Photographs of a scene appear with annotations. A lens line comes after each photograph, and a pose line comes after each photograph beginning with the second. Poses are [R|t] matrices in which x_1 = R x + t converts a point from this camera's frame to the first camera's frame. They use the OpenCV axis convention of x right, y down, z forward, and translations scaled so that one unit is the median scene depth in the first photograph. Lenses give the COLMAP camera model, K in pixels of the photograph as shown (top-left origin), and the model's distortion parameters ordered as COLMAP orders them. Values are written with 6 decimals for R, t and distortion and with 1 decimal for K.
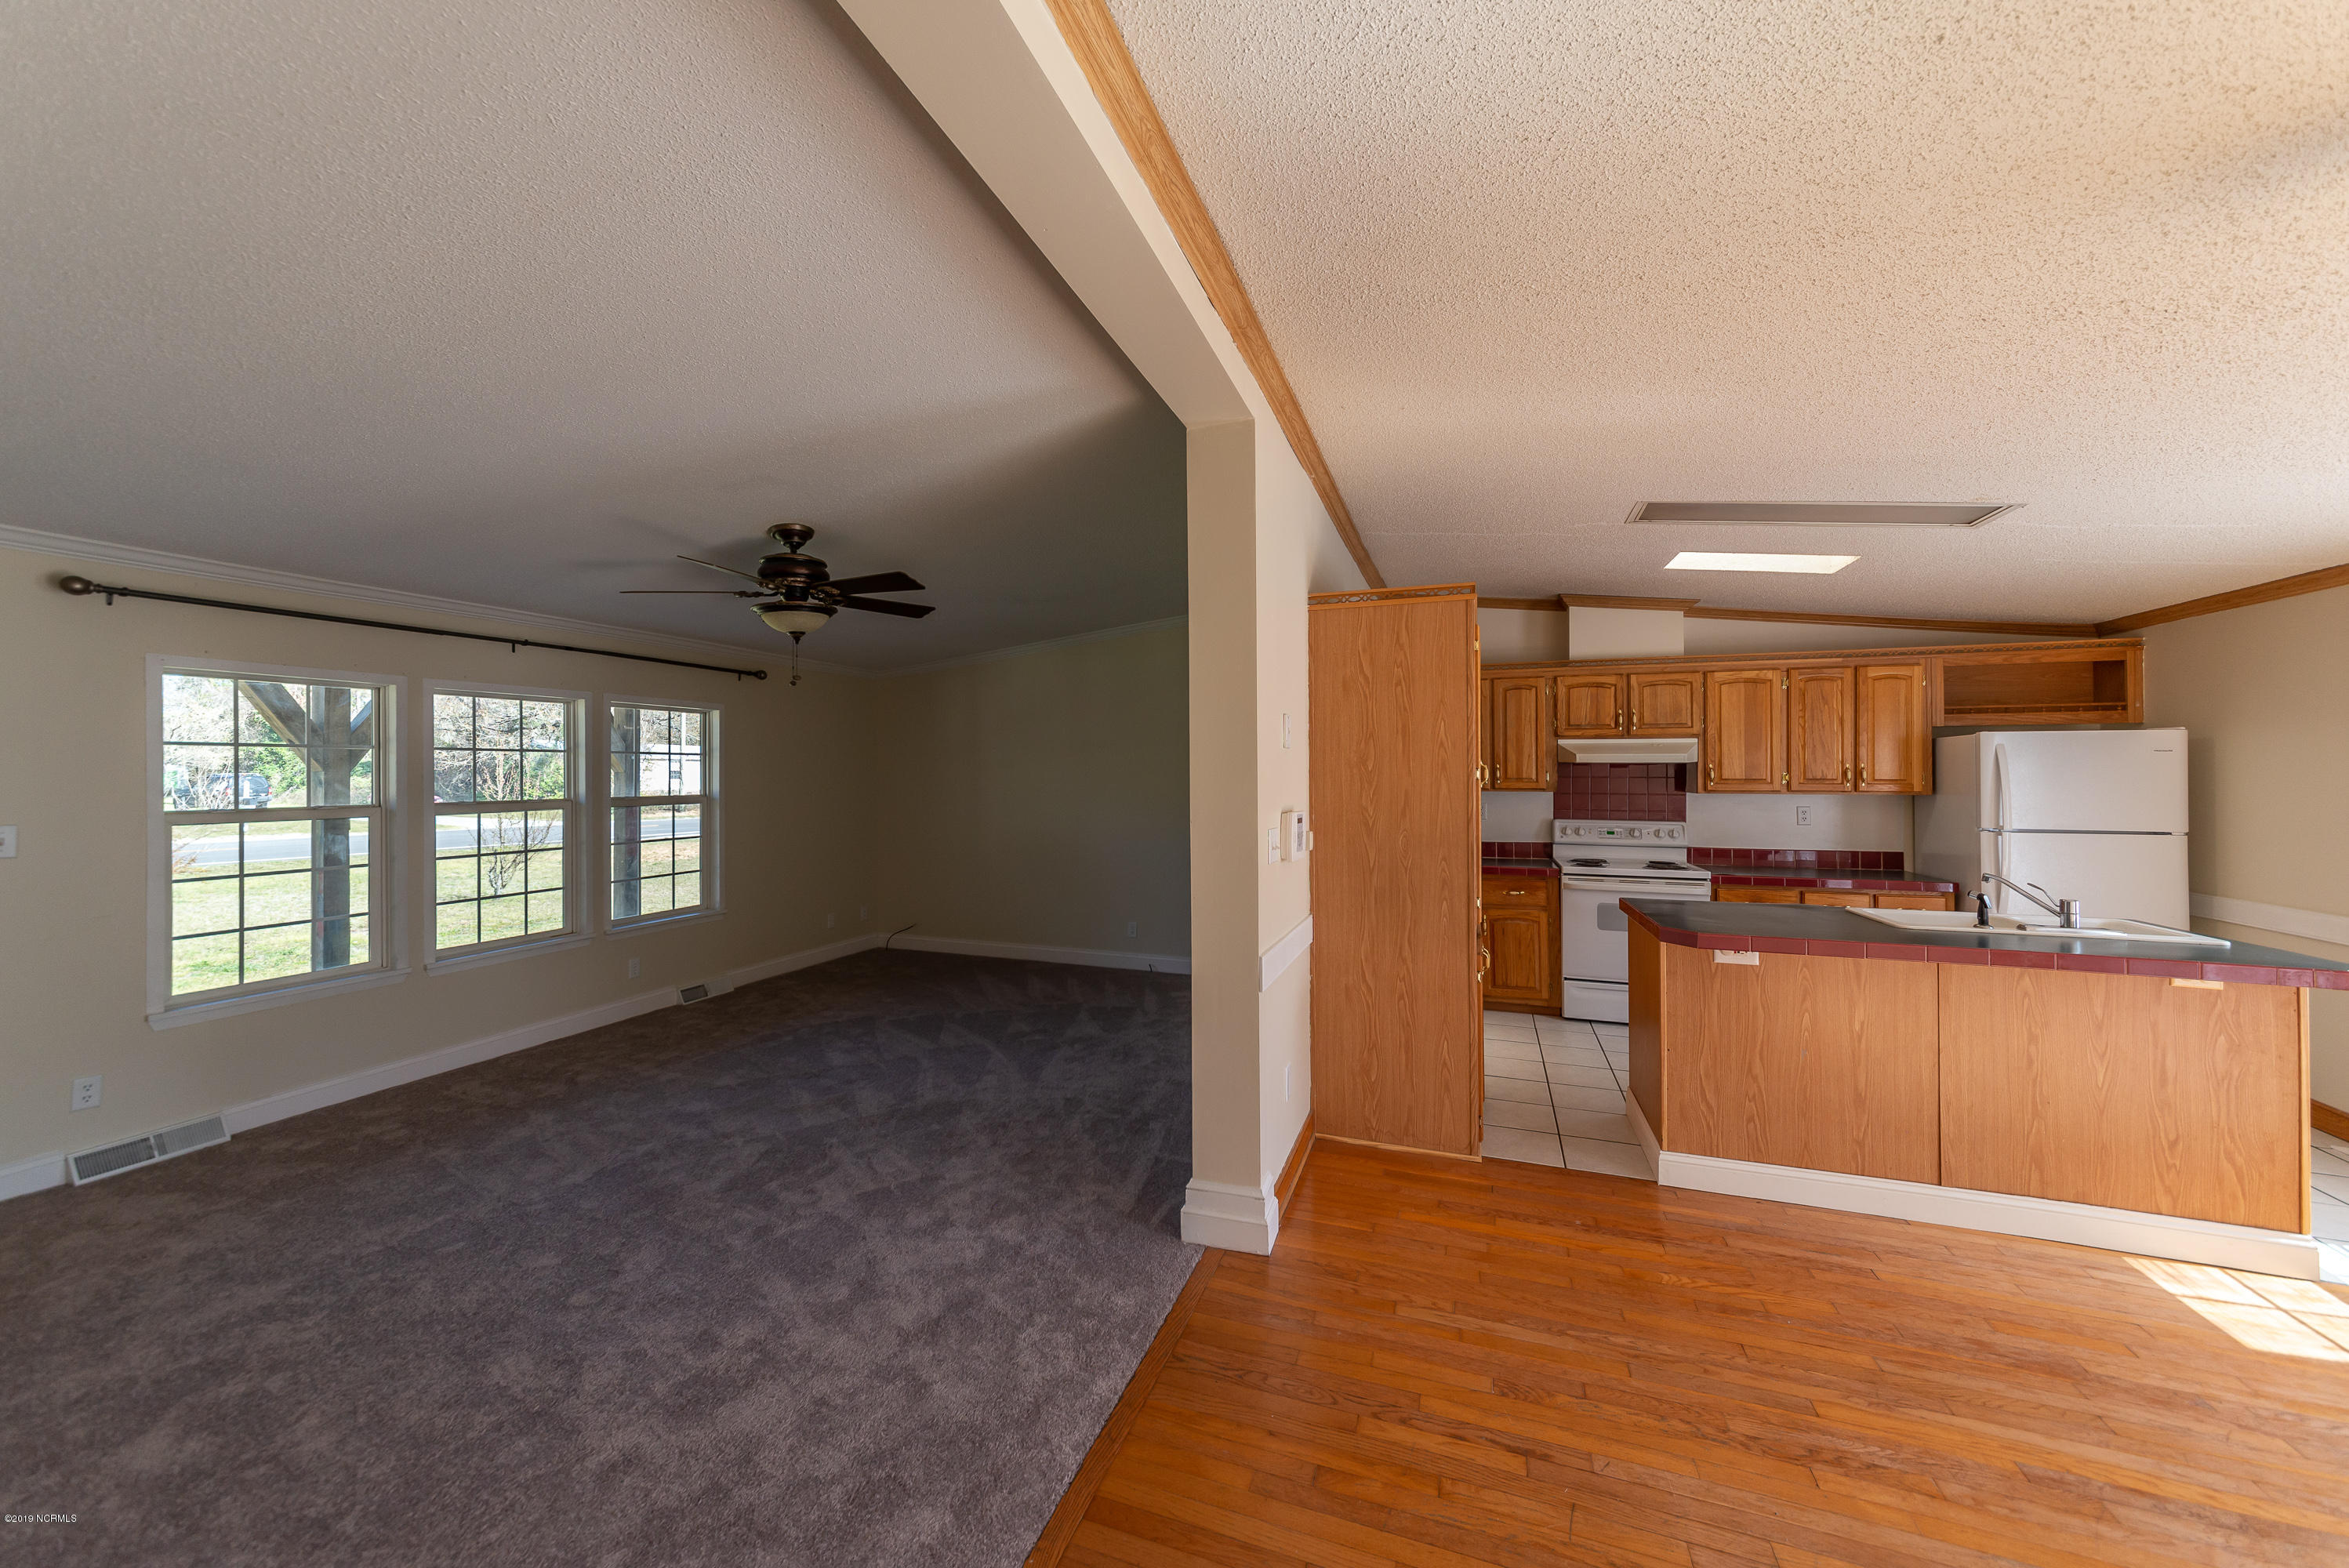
lens RADIAL K [[883.6, 0, 1166.0], [0, 883.6, 764.6], [0, 0, 1]] dist [0.004092, 0.000488]
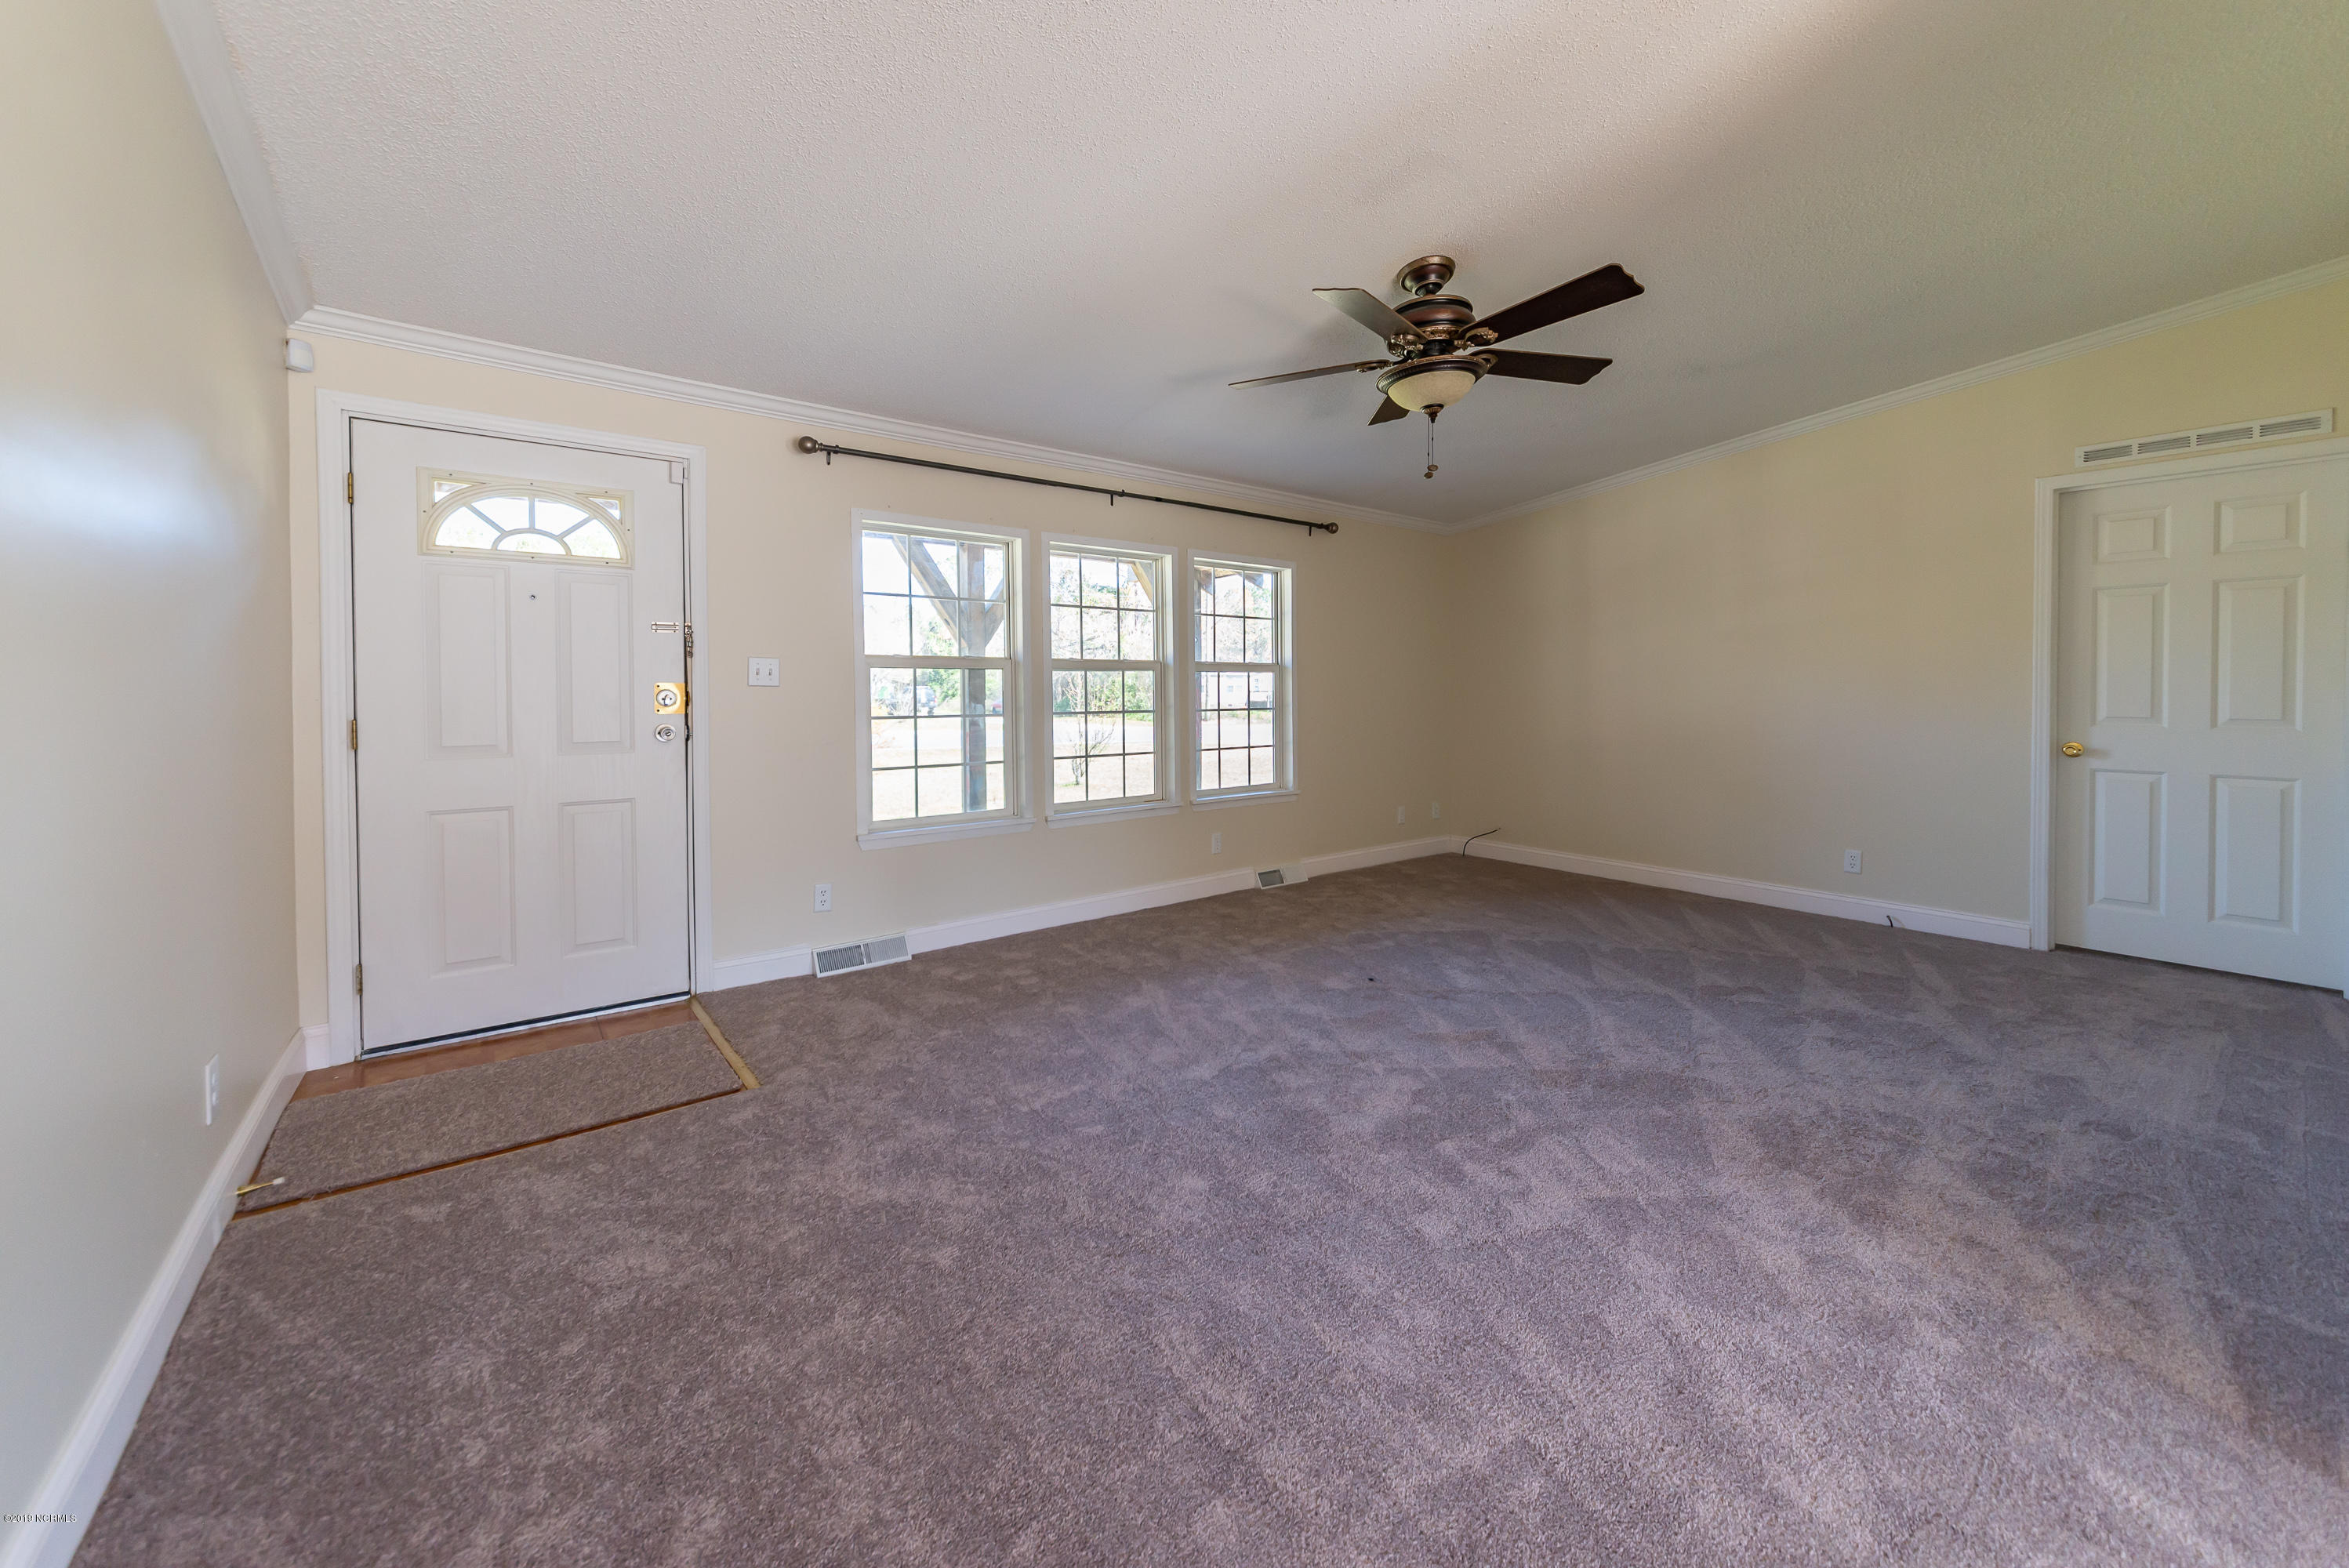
lens RADIAL K [[883.6, 0, 1128.6], [0, 883.6, 707.0], [0, 0, 1]] dist [0.004092, 0.000488]
pose [[0.837318, 0.002954, -0.546708, -0.226671], [0.008344, 0.999800, 0.018181, 0.091347], [0.546652, -0.019785, 0.837126, 0.231332]]
